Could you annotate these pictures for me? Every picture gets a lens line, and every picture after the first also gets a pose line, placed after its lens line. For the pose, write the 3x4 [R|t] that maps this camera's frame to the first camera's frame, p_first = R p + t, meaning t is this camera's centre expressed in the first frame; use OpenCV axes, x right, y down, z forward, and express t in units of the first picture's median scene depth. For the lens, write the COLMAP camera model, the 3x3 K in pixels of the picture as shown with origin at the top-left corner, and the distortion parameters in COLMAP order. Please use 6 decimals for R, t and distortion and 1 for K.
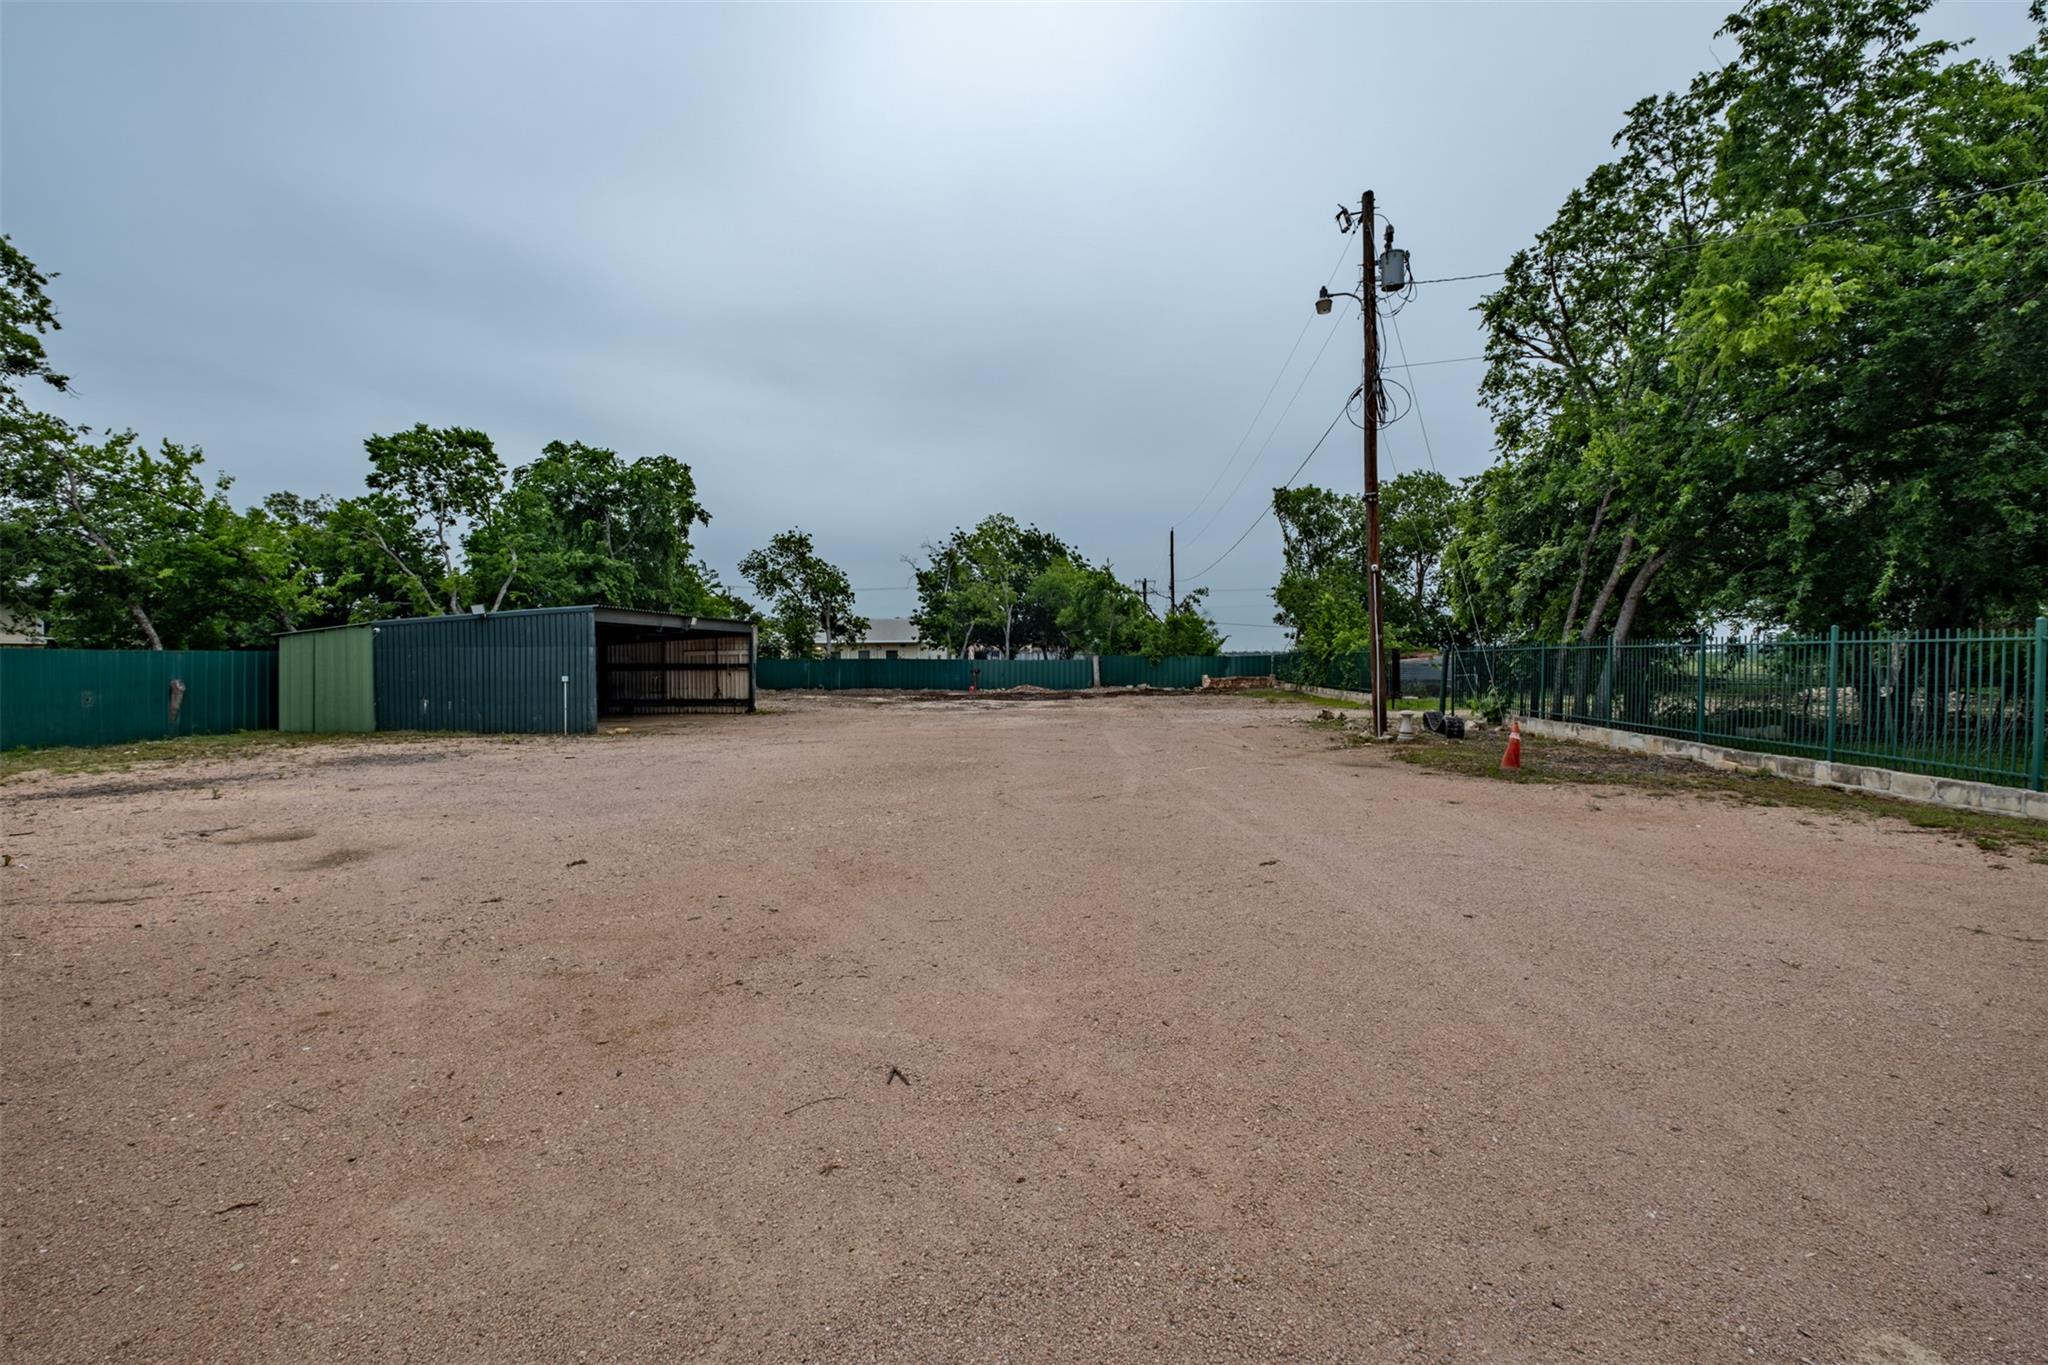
lens RADIAL K [[891.4, 0, 995.6], [0, 891.4, 667.0], [0, 0, 1]] dist [0.004424, -0.005752]
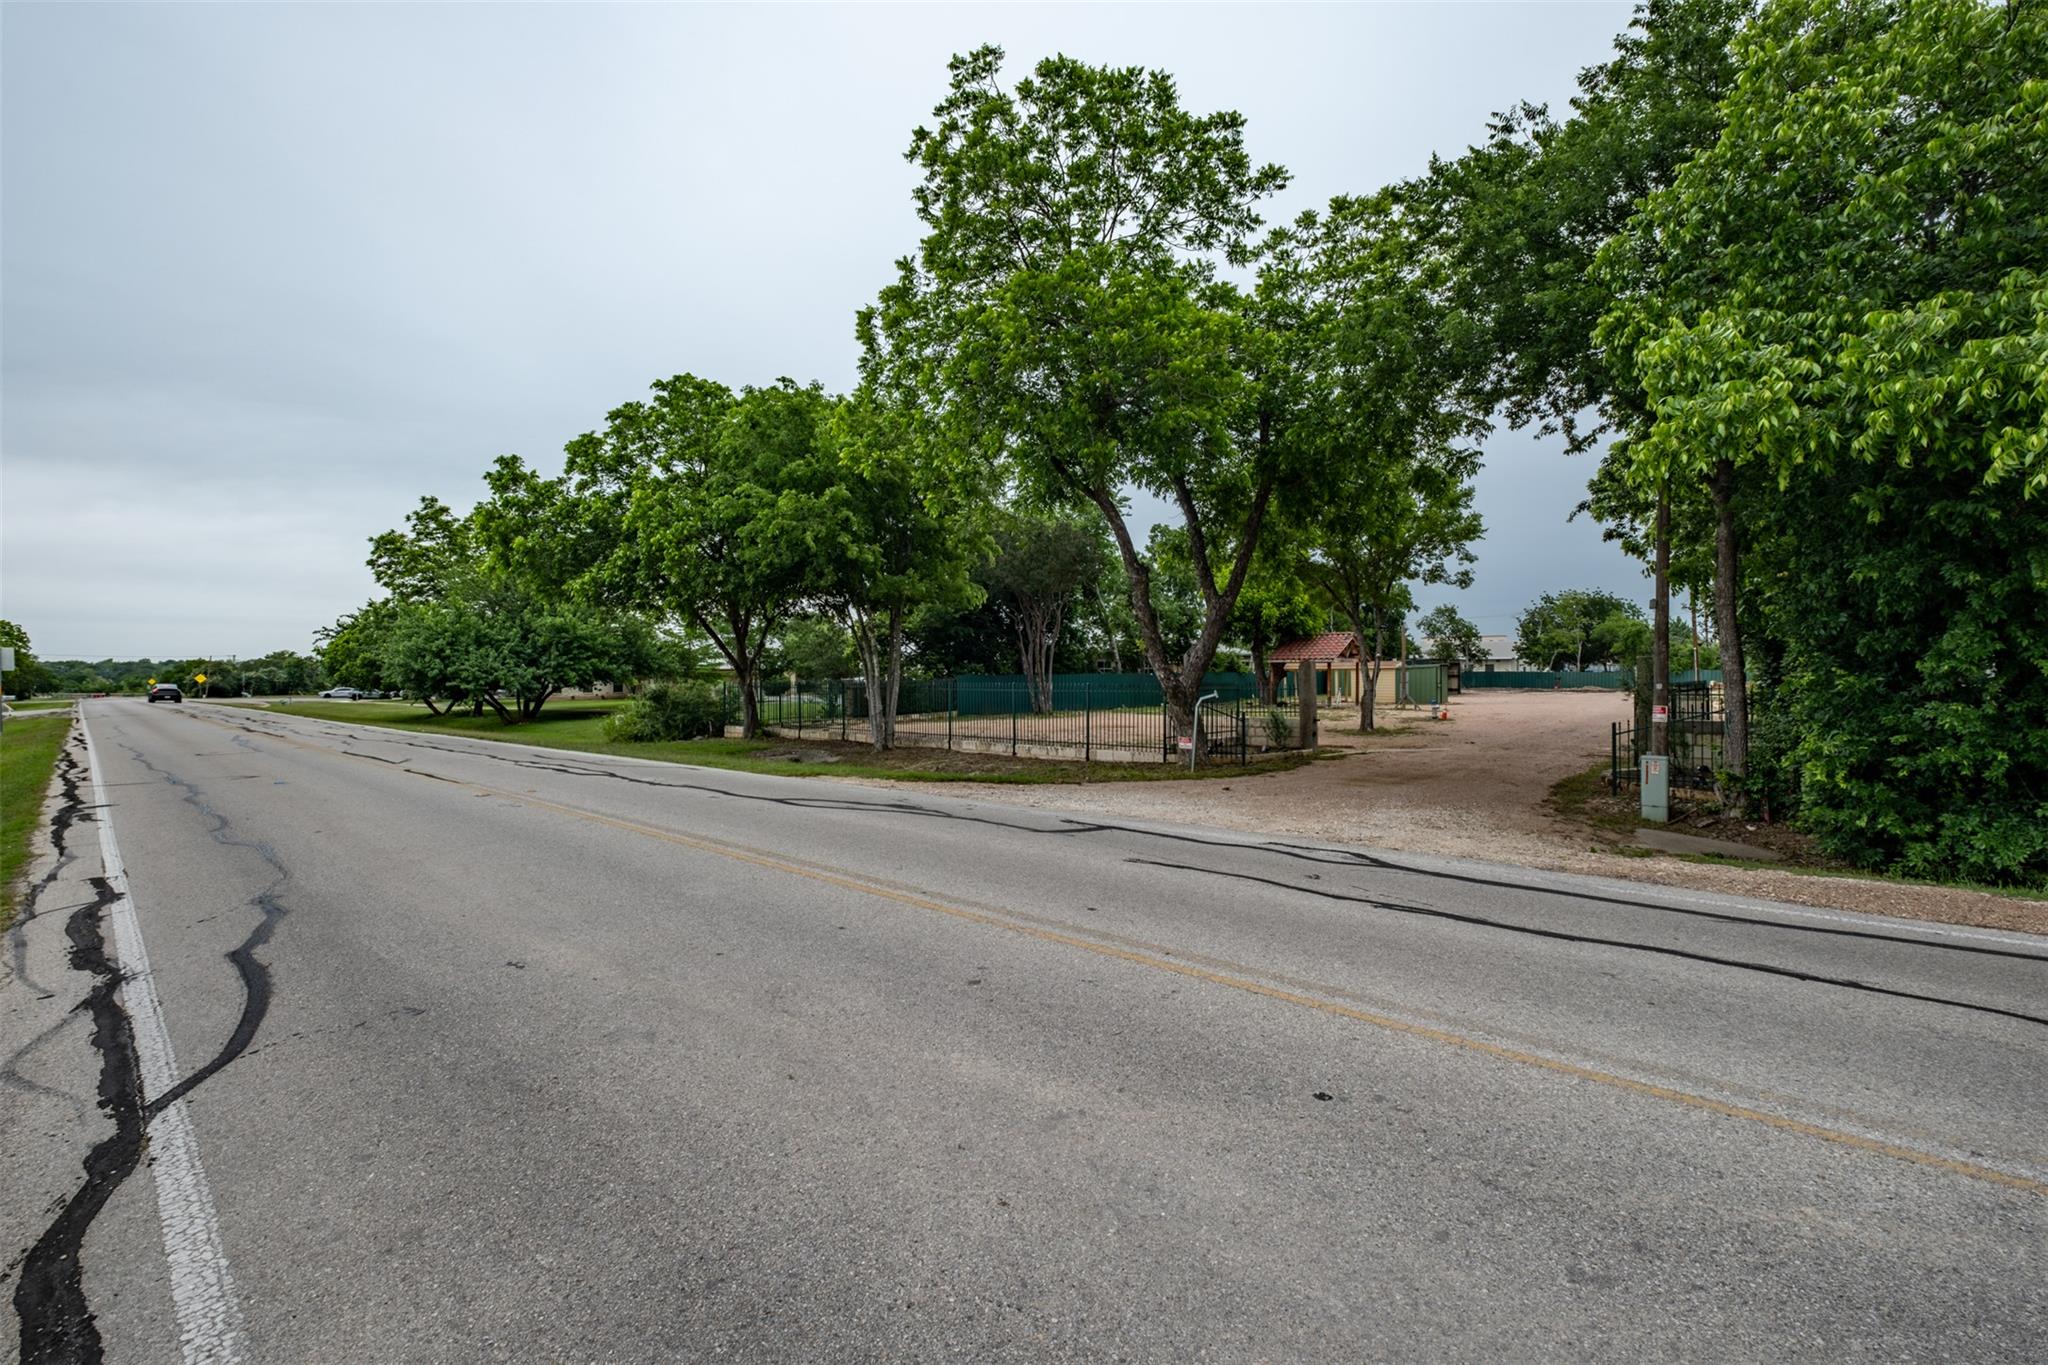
lens RADIAL K [[891.4, 0, 1024.5], [0, 891.4, 673.1], [0, 0, 1]] dist [0.004424, -0.005752]
pose [[0.851905, -0.001033, -0.523695, 0.005399], [-0.000099, 0.999998, -0.002133, -0.003267], [0.523696, 0.001868, 0.851903, -1.888860]]
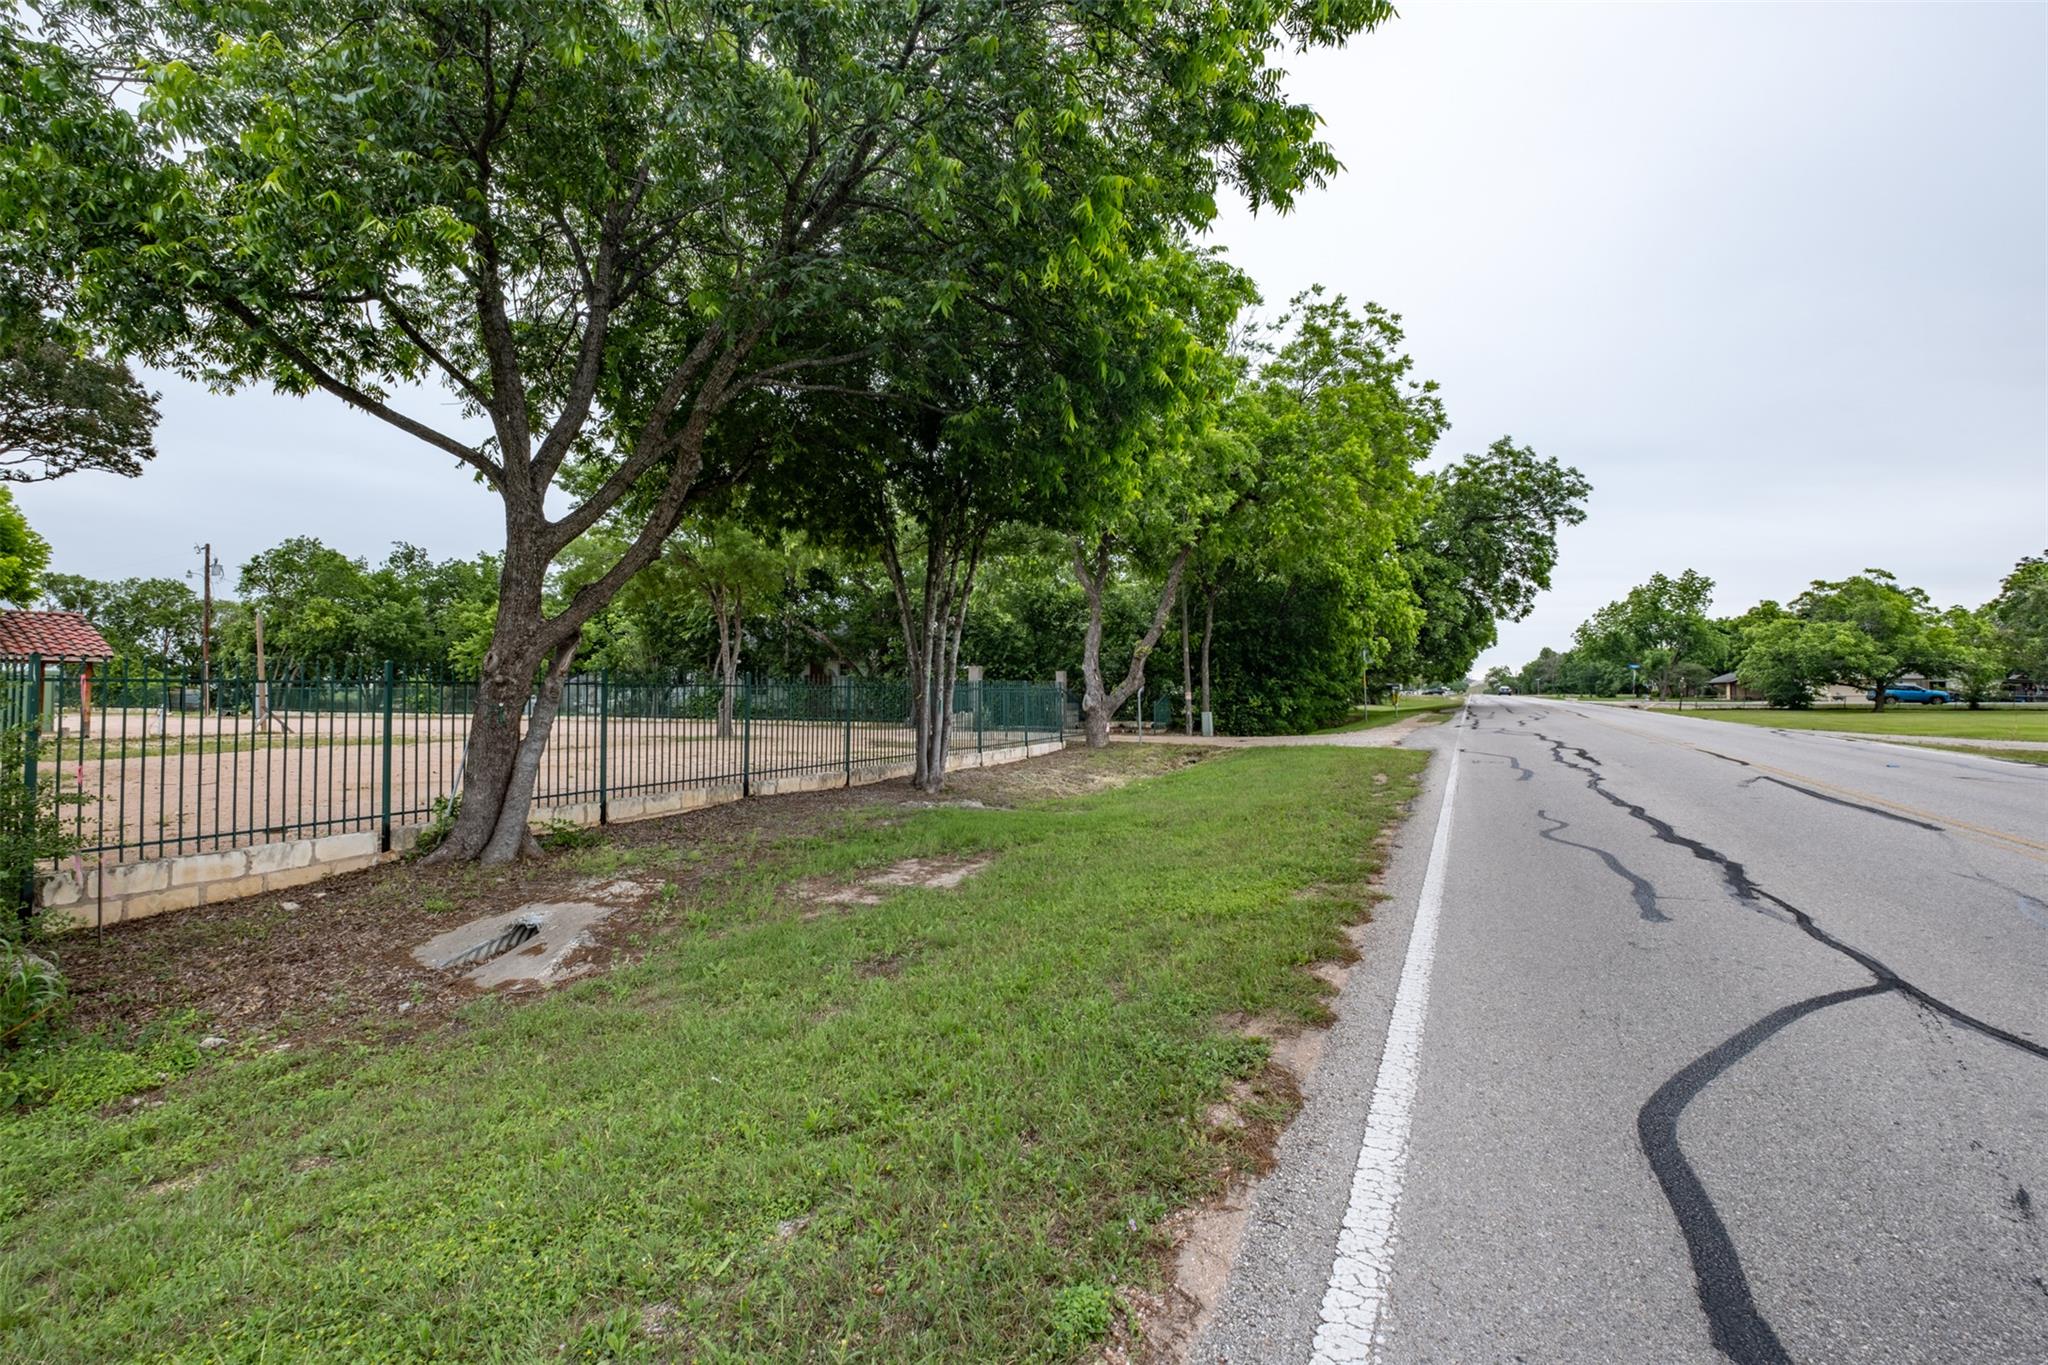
lens RADIAL K [[891.4, 0, 1018.9], [0, 891.4, 674.5], [0, 0, 1]] dist [0.004424, -0.005752]
pose [[0.276923, 0.022876, 0.960620, -0.997813], [0.005775, 0.999659, -0.025470, 0.016249], [-0.960875, 0.012601, 0.276696, -1.450907]]
